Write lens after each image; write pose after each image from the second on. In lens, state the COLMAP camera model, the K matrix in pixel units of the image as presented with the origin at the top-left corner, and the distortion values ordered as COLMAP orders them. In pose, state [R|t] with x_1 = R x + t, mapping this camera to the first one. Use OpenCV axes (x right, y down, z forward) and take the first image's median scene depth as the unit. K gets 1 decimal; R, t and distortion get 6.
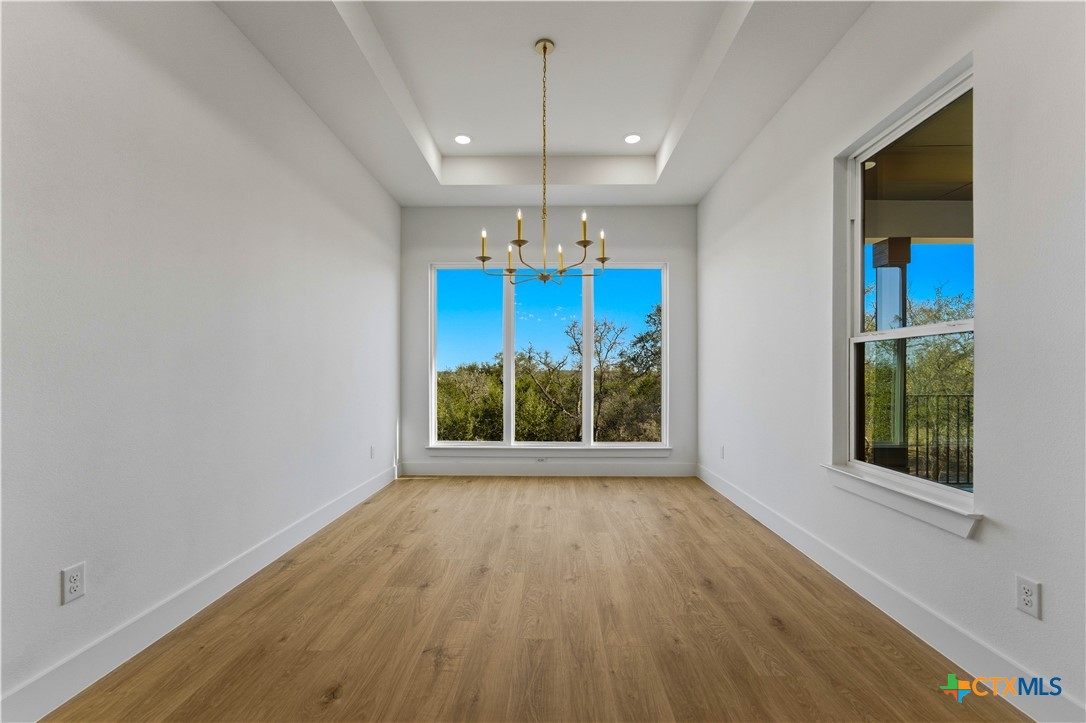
lens RADIAL K [[447.8, 0, 544.0], [0, 447.8, 370.9], [0, 0, 1]] dist [-0.002134, 0.001284]
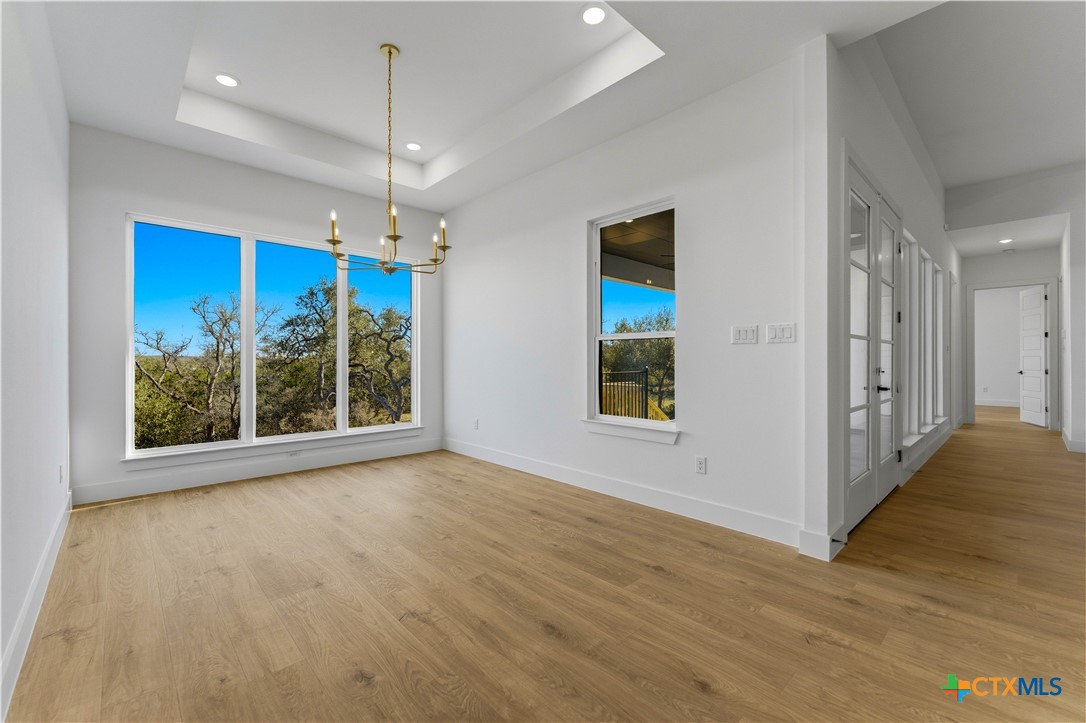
lens RADIAL K [[447.8, 0, 529.0], [0, 447.8, 356.0], [0, 0, 1]] dist [-0.002134, 0.001284]
pose [[0.731116, 0.005020, 0.682234, -0.464515], [-0.003230, 0.999987, -0.003897, -0.000616], [-0.682245, 0.000645, 0.731123, 0.003068]]
